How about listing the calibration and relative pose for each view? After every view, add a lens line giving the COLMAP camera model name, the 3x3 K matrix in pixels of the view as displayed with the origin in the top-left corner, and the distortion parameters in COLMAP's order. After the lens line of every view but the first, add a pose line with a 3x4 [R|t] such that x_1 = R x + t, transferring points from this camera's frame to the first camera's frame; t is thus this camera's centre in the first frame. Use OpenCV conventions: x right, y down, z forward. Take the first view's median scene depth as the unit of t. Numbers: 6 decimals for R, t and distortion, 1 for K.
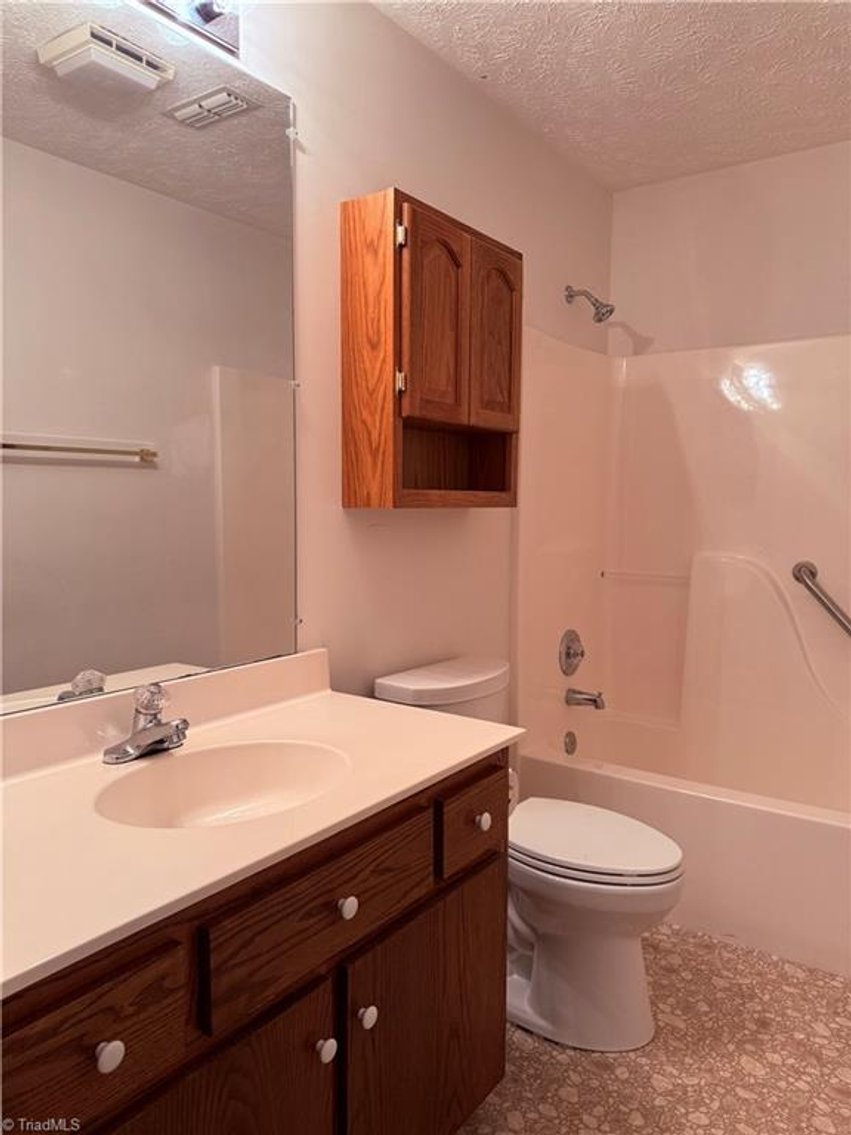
lens RADIAL K [[801.2, 0, 428.8], [0, 801.2, 568.0], [0, 0, 1]] dist [0.039215, -0.037198]
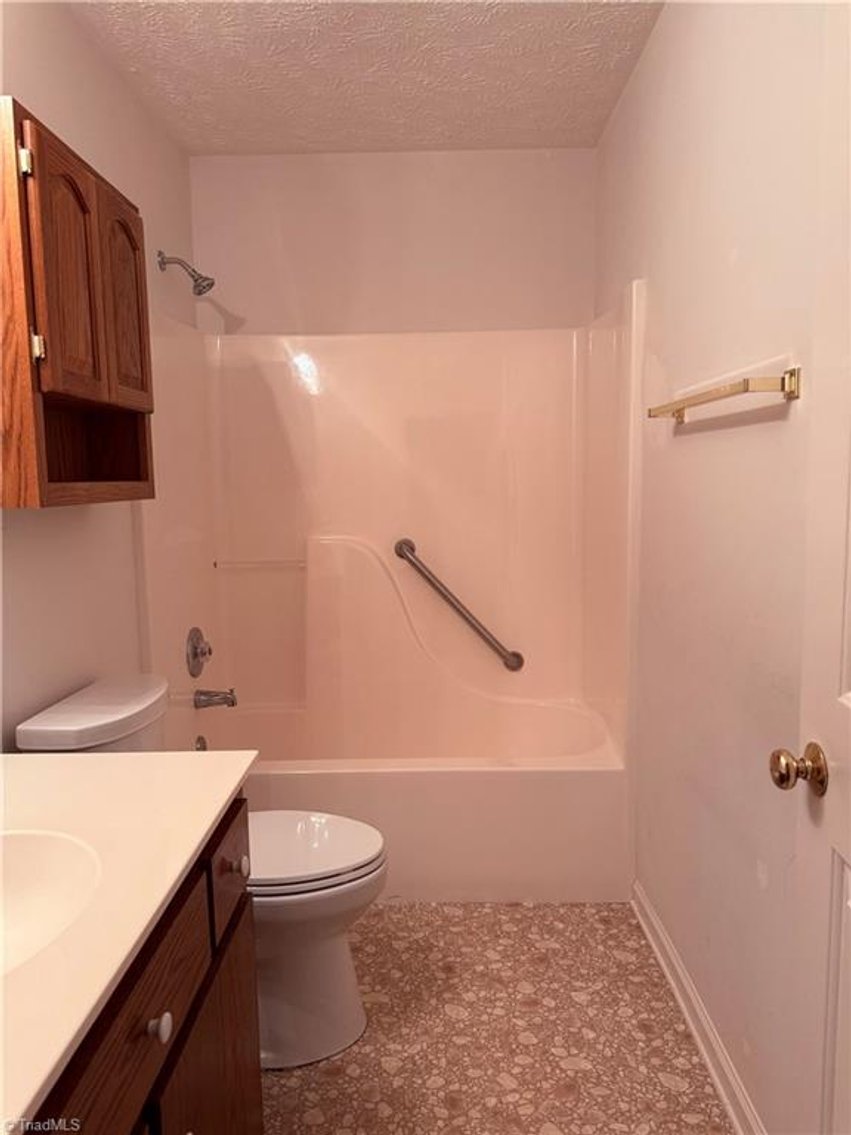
lens RADIAL K [[801.2, 0, 428.8], [0, 801.2, 568.0], [0, 0, 1]] dist [0.039215, -0.037198]
pose [[0.826467, -0.082666, 0.556882, -0.170491], [0.068537, 0.996577, 0.046221, -0.024904], [-0.558797, -0.000033, 0.829304, 0.119825]]
